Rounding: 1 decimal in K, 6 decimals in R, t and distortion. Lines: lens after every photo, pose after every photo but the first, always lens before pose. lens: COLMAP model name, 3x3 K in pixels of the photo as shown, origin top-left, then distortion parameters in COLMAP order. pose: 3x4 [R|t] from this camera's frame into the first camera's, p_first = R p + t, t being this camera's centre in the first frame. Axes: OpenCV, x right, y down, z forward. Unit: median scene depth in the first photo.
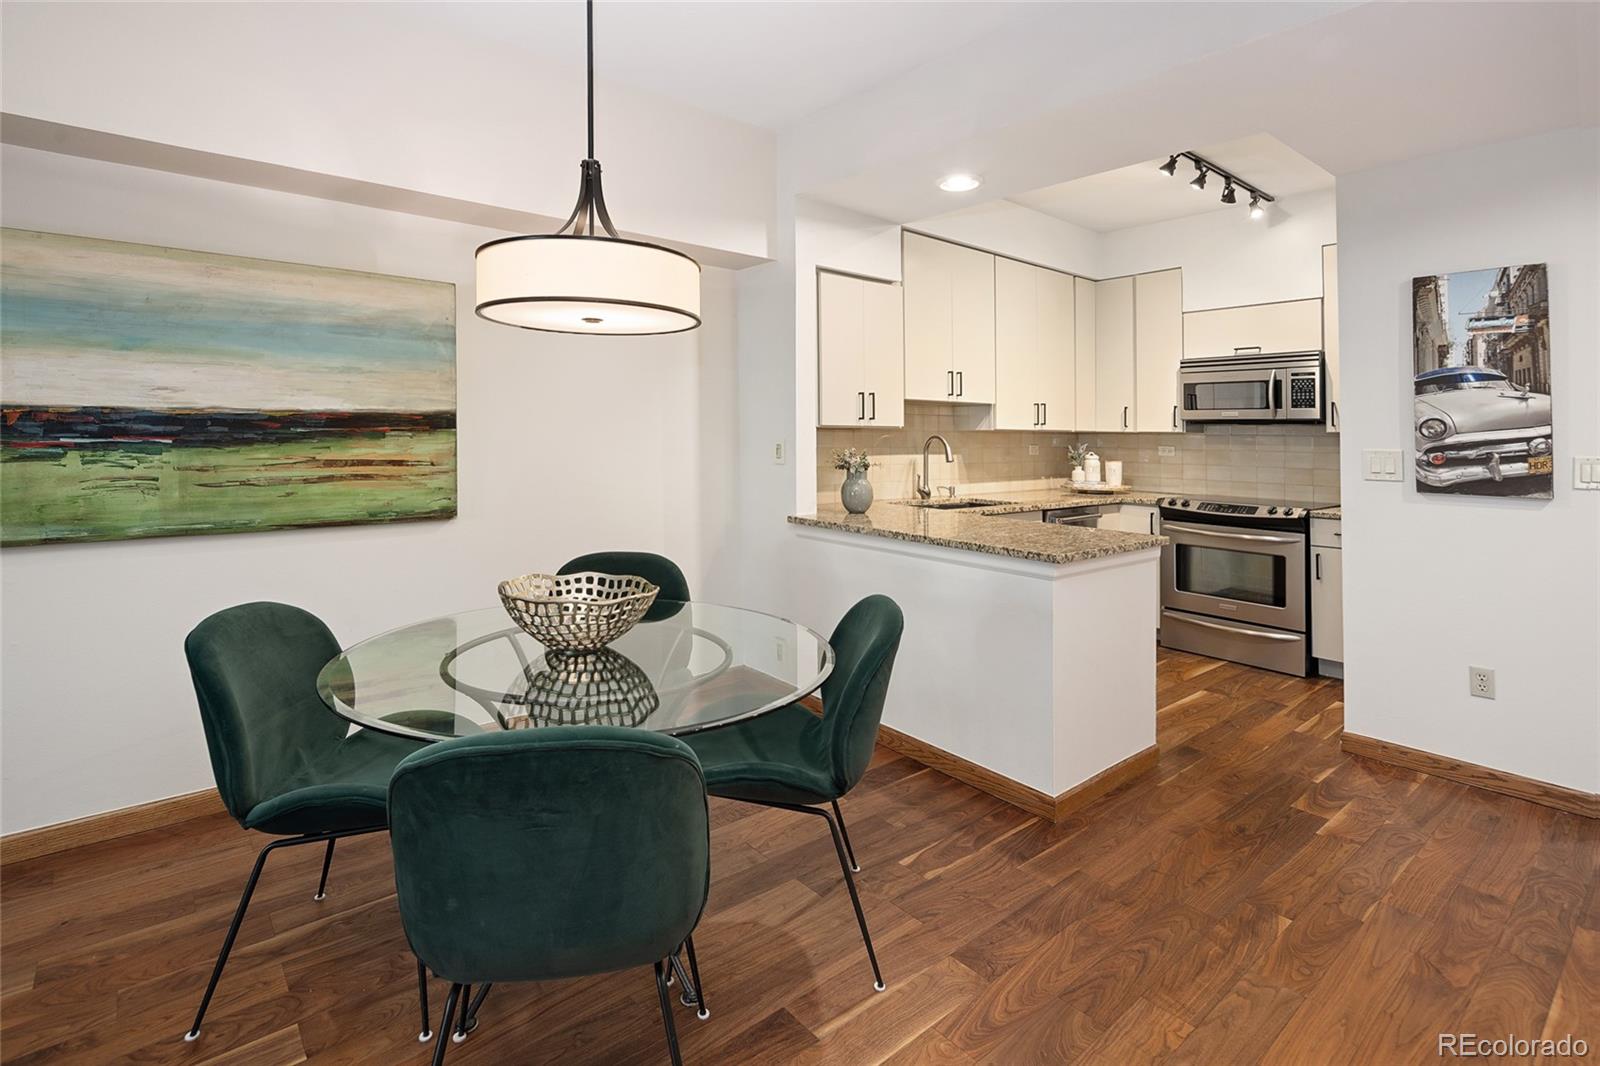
lens RADIAL K [[775.8, 0, 757.1], [0, 775.8, 400.5], [0, 0, 1]] dist [-0.001158, -0.000597]
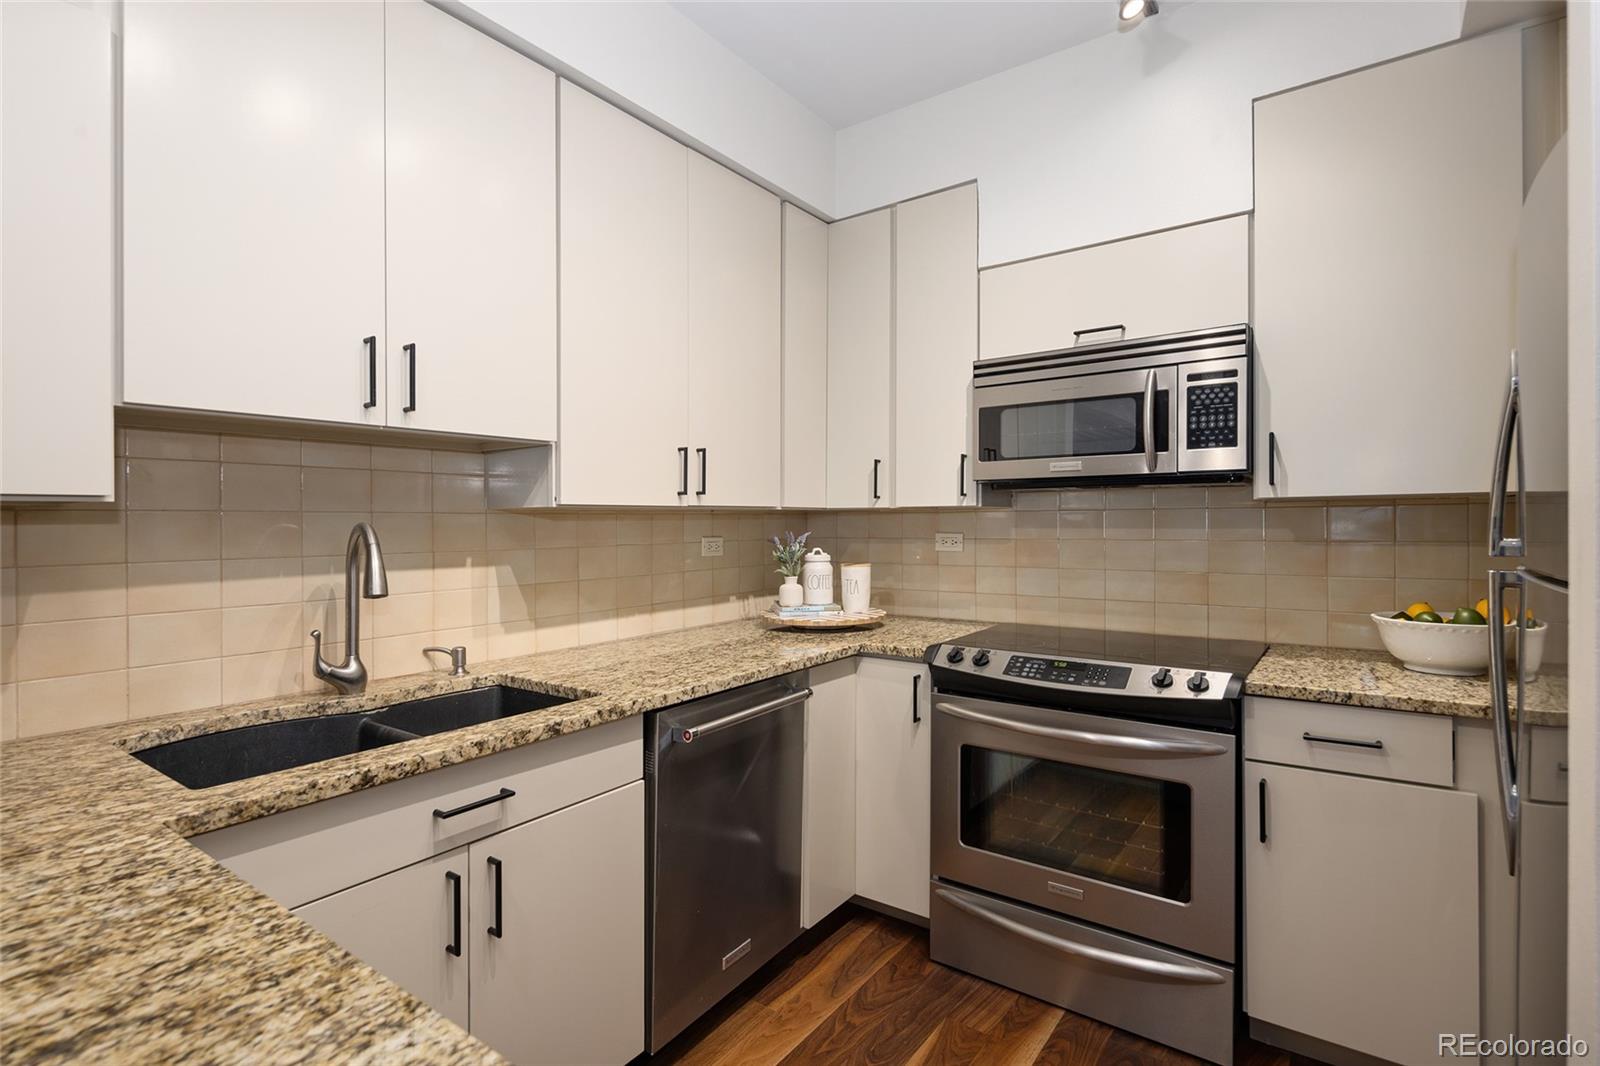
lens RADIAL K [[770.4, 0, 764.6], [0, 770.4, 527.8], [0, 0, 1]] dist [0.000862, 0.000050]
pose [[0.973492, -0.020855, 0.227769, 0.315902], [0.009395, 0.998640, 0.051283, 0.029563], [-0.228529, -0.047784, 0.972364, 0.572095]]
